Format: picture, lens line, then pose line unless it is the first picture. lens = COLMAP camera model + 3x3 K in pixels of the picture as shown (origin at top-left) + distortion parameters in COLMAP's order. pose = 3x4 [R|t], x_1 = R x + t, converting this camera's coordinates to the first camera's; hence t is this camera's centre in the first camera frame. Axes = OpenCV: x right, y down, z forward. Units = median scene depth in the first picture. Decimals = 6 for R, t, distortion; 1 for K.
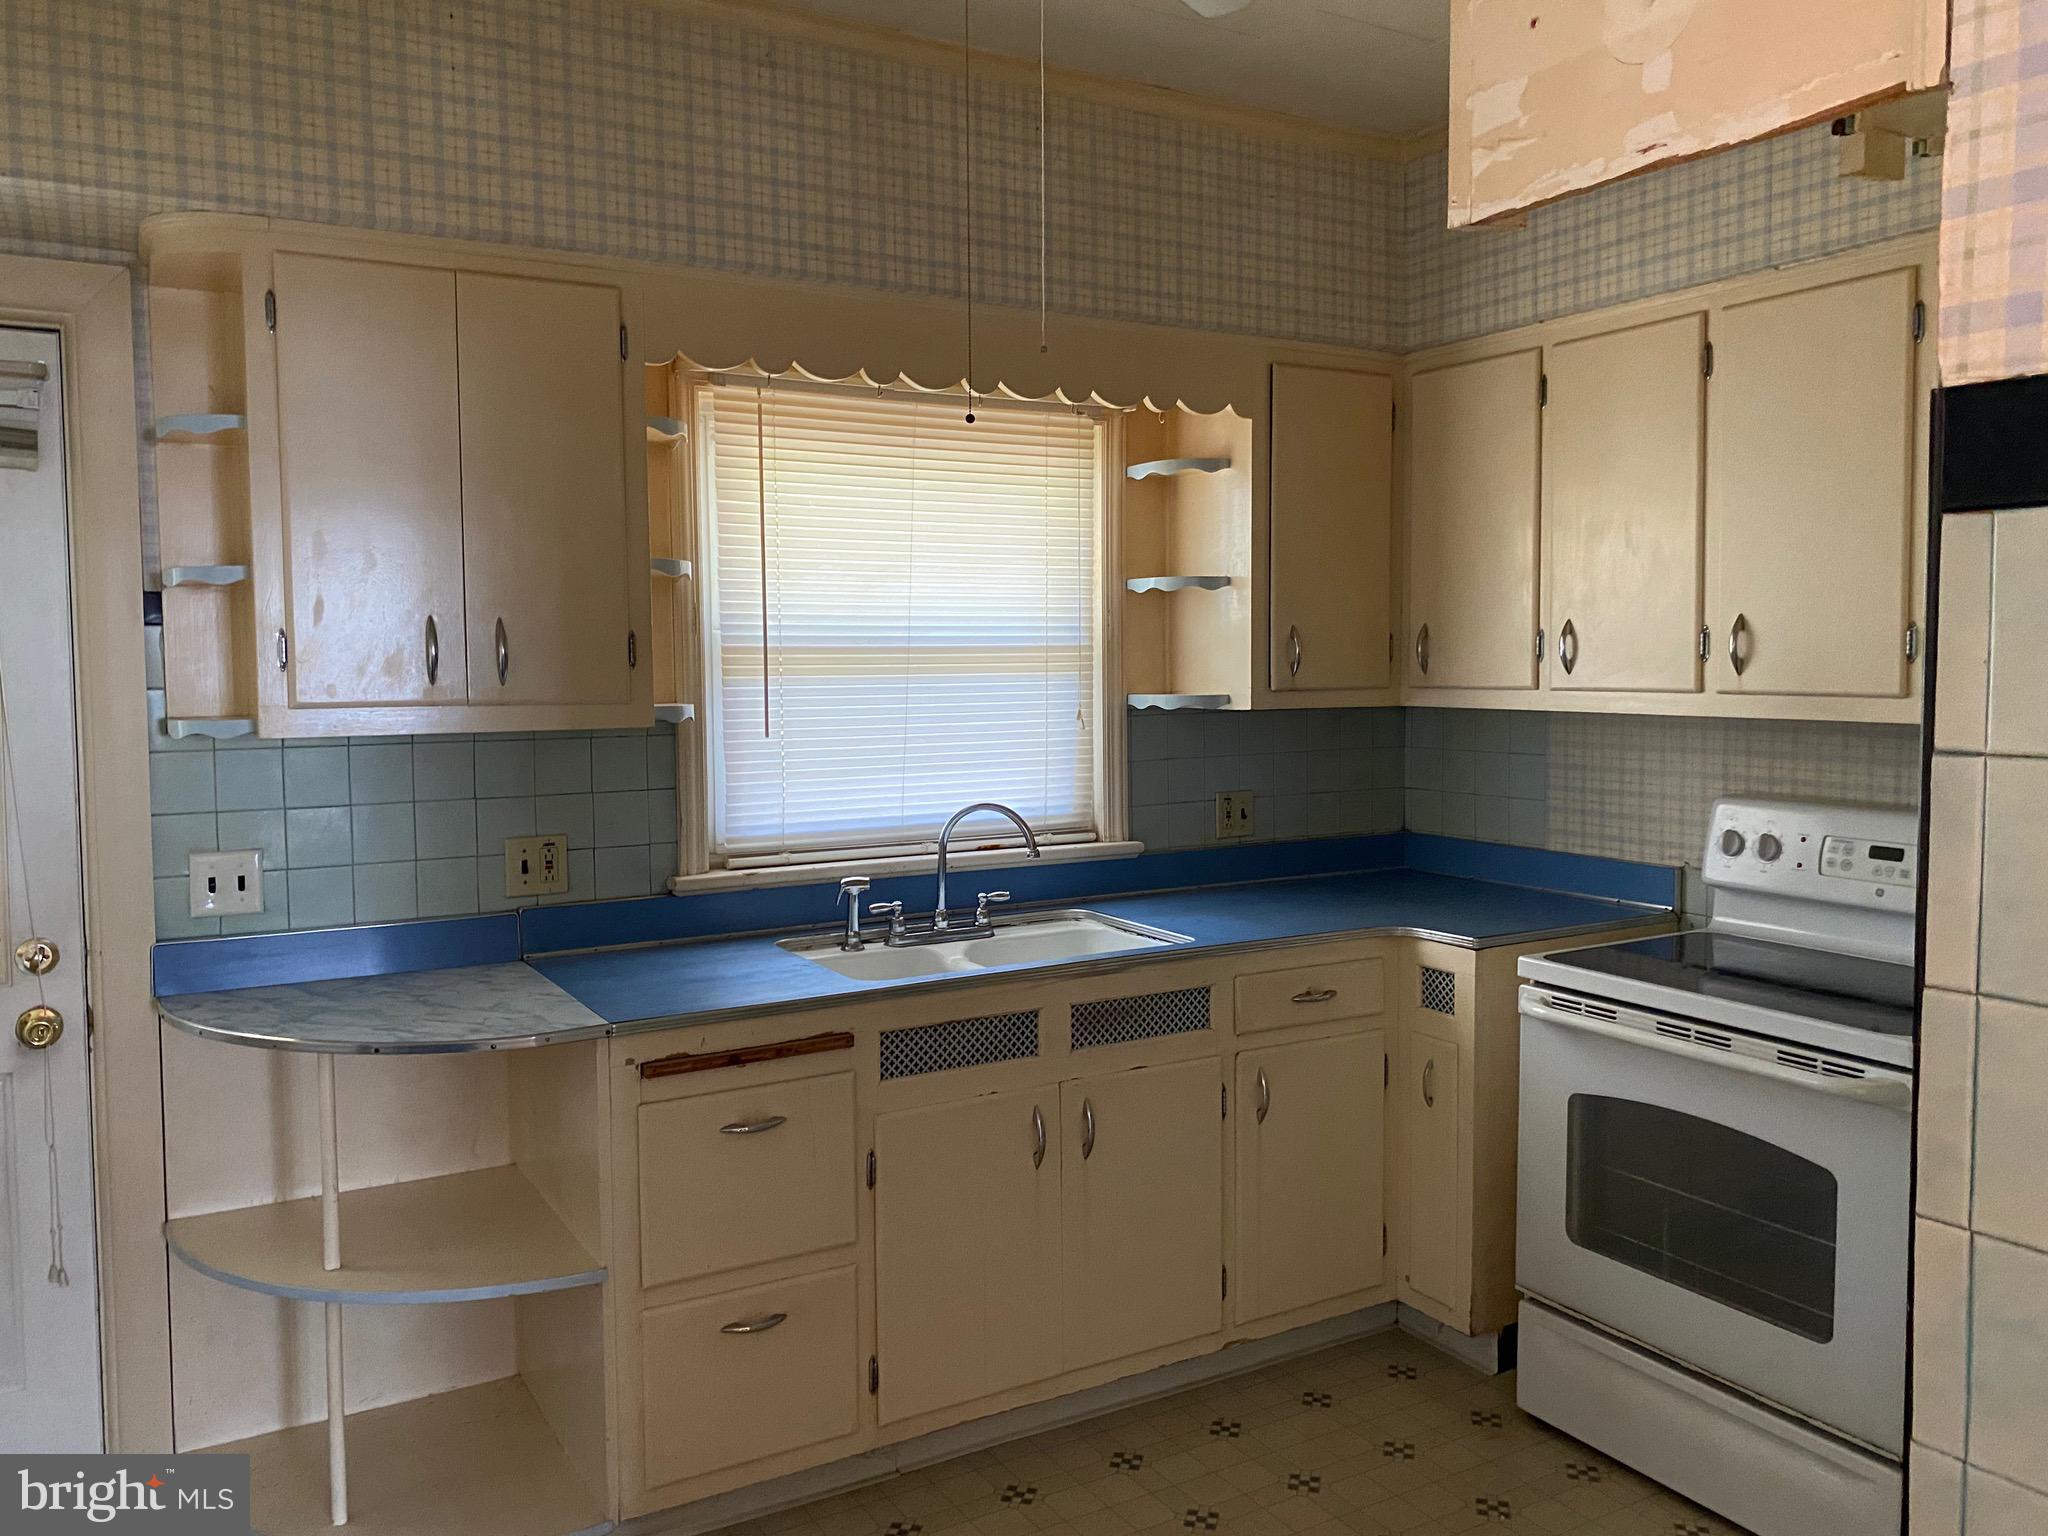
lens RADIAL K [[1555.8, 0, 1002.7], [0, 1555.8, 719.7], [0, 0, 1]] dist [0.027257, -0.034692]
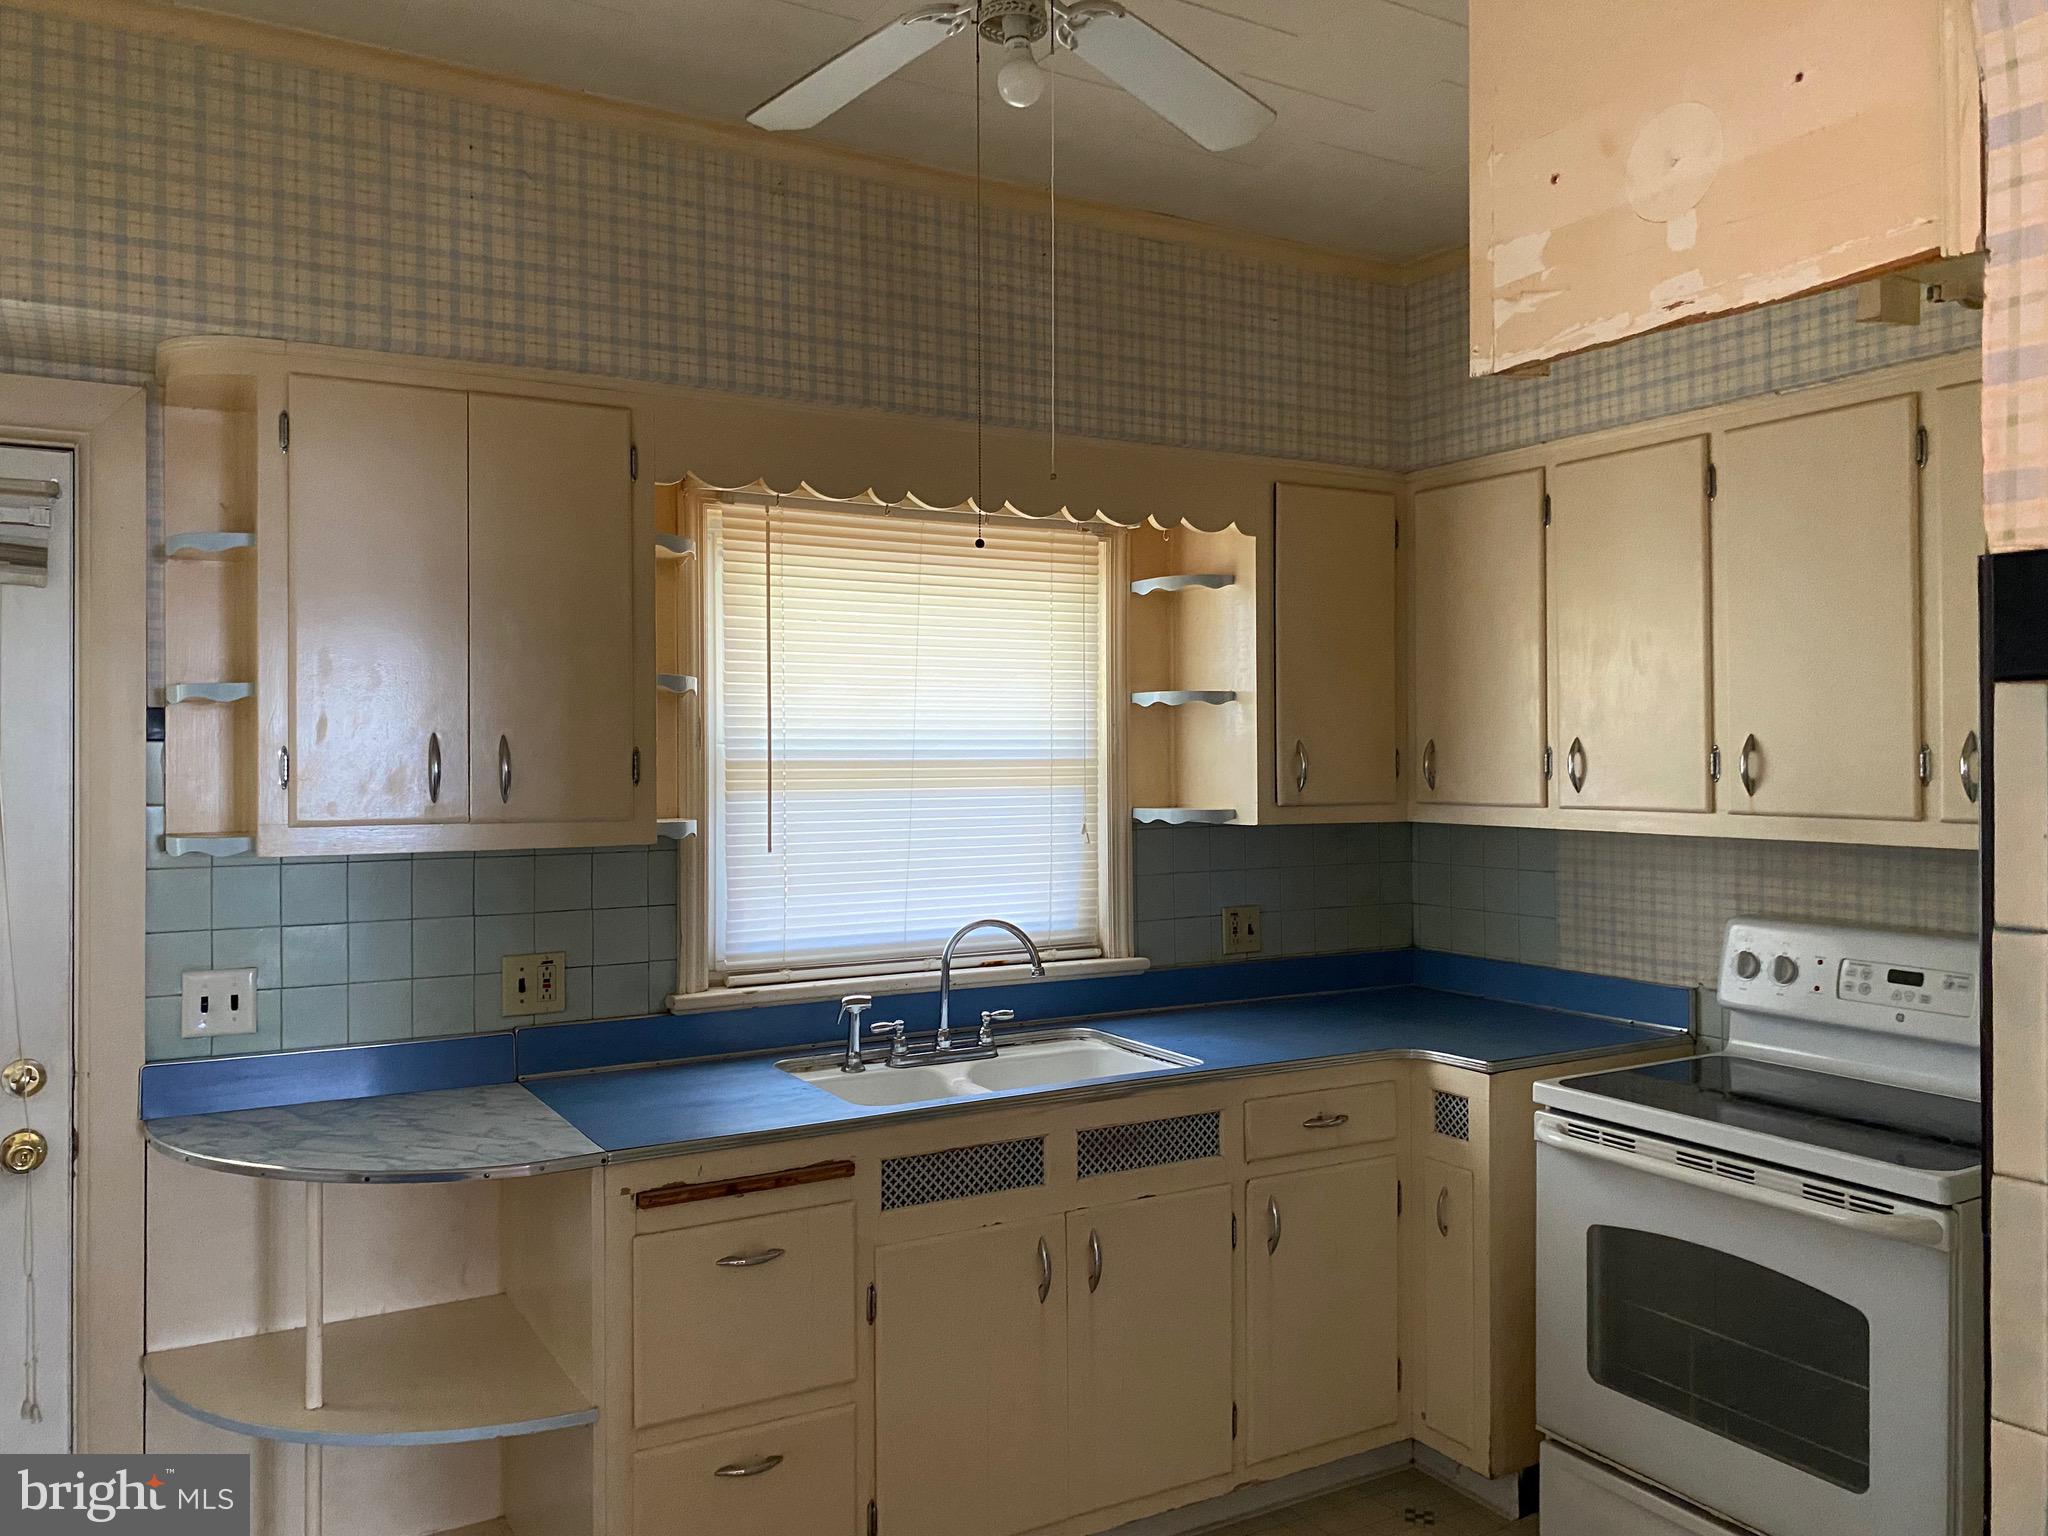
lens RADIAL K [[1555.8, 0, 1000.1], [0, 1555.8, 719.9], [0, 0, 1]] dist [0.027257, -0.034692]
pose [[0.999992, 0.003607, -0.001497, -0.003977], [-0.003697, 0.997832, -0.065706, -0.009720], [0.001257, 0.065711, 0.997838, 0.006597]]
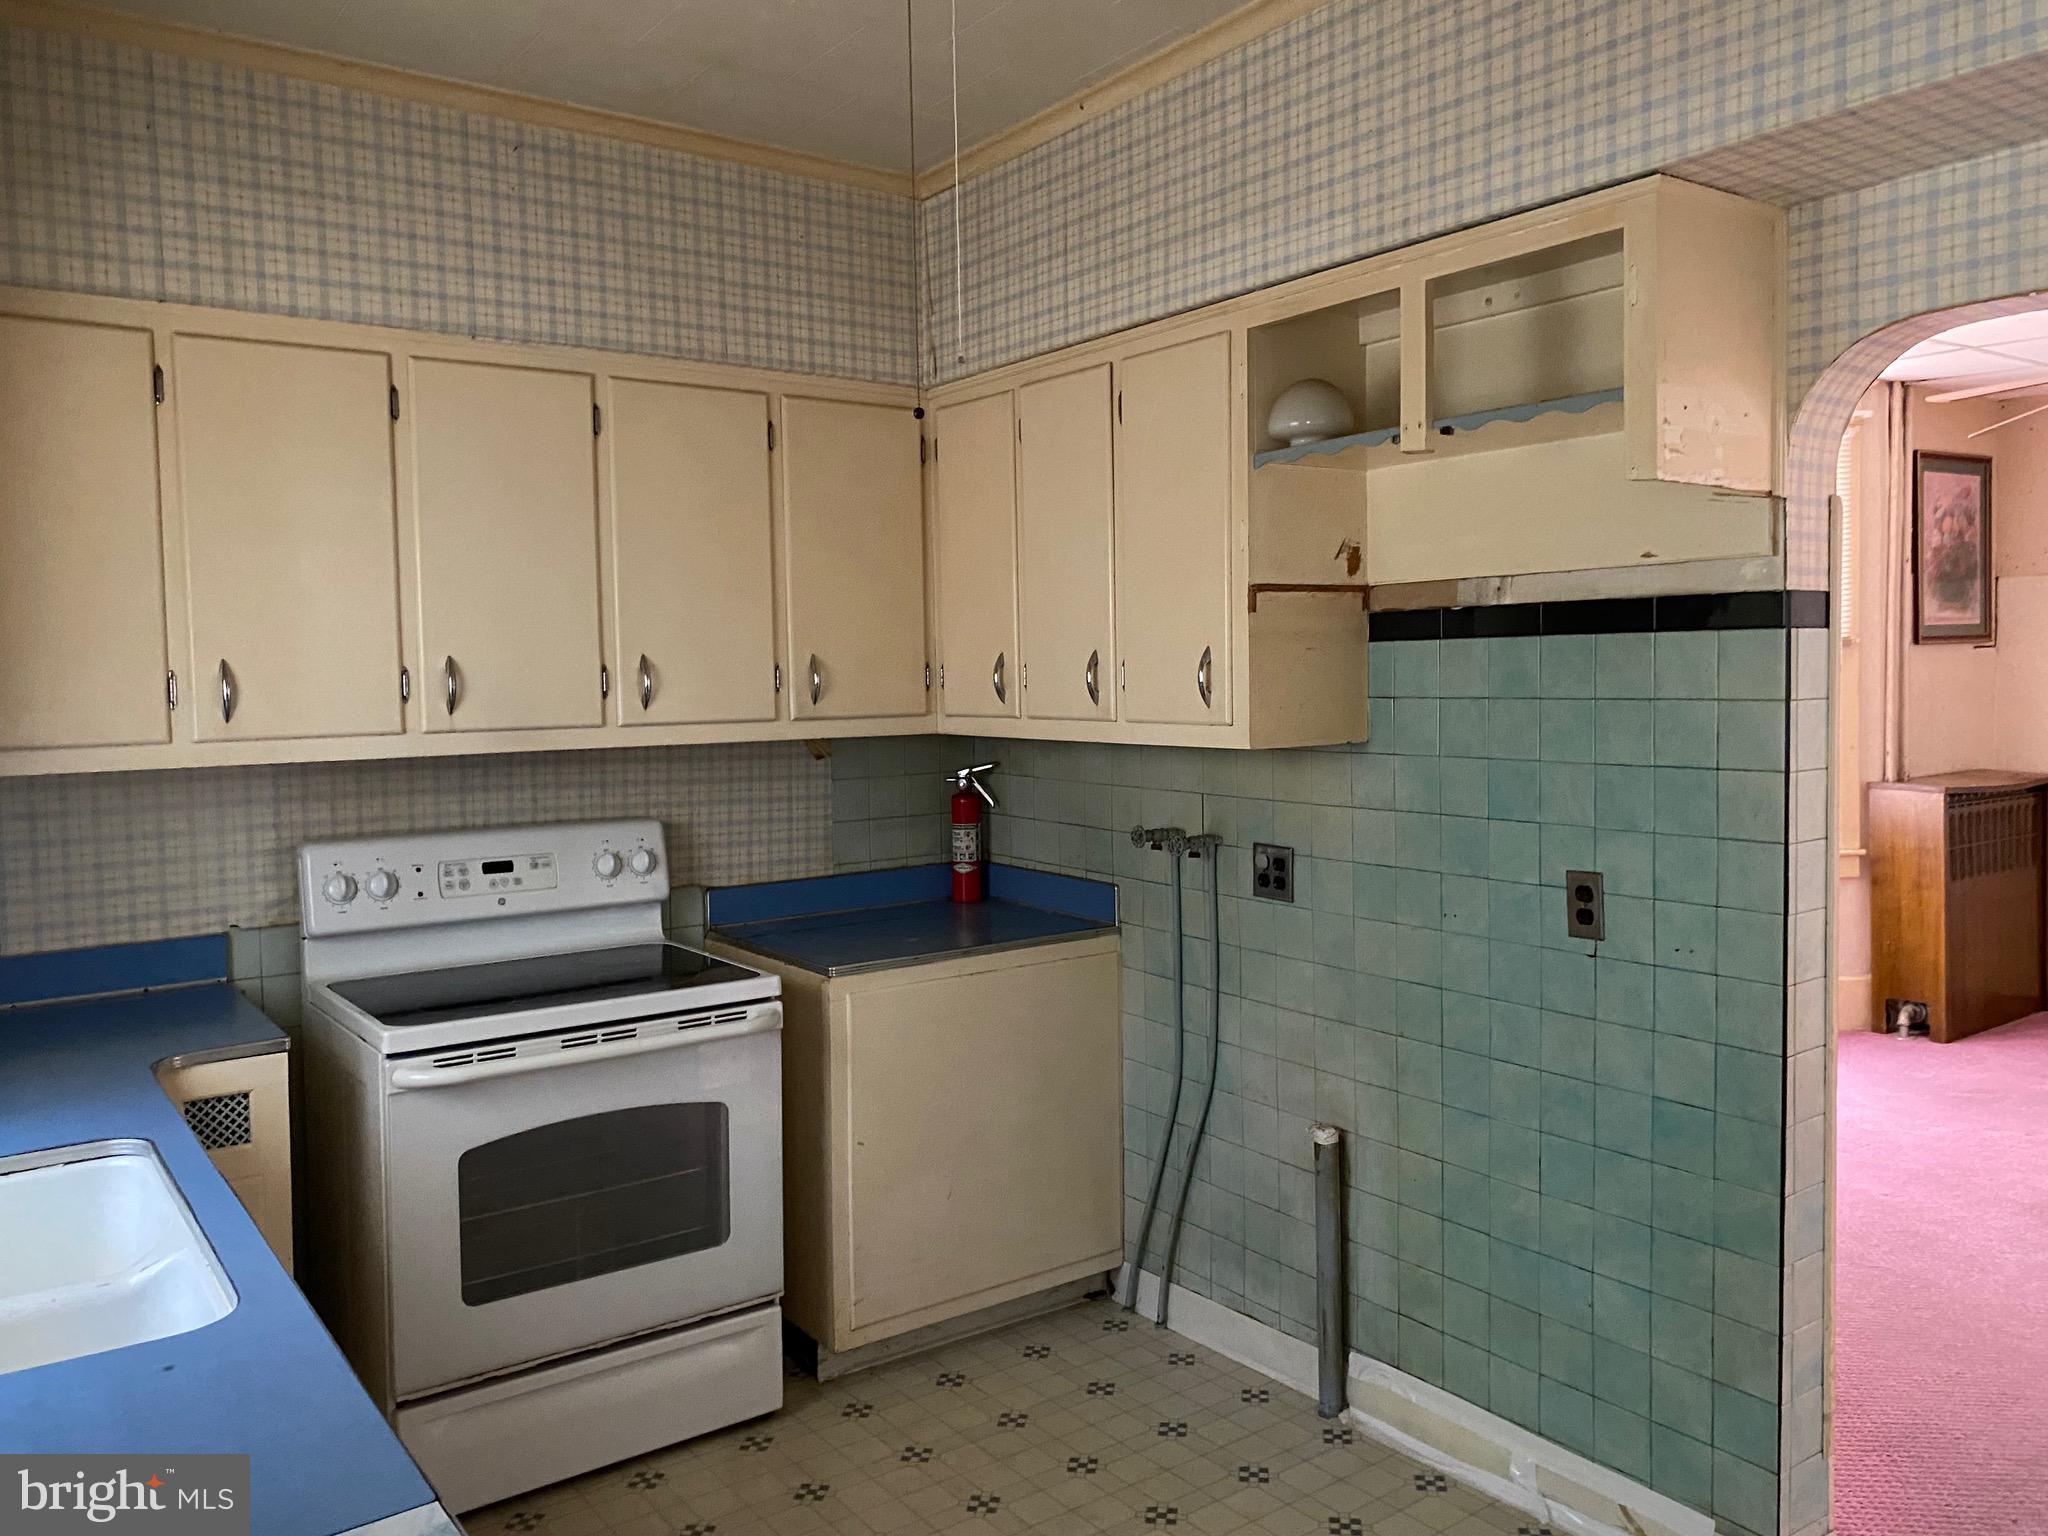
lens RADIAL K [[1555.8, 0, 1032.5], [0, 1555.8, 732.1], [0, 0, 1]] dist [0.027257, -0.034692]
pose [[-0.103161, -0.034637, 0.994061, -0.625435], [0.062776, 0.997174, 0.041260, -0.036524], [-0.992682, 0.066659, -0.100695, 0.738694]]
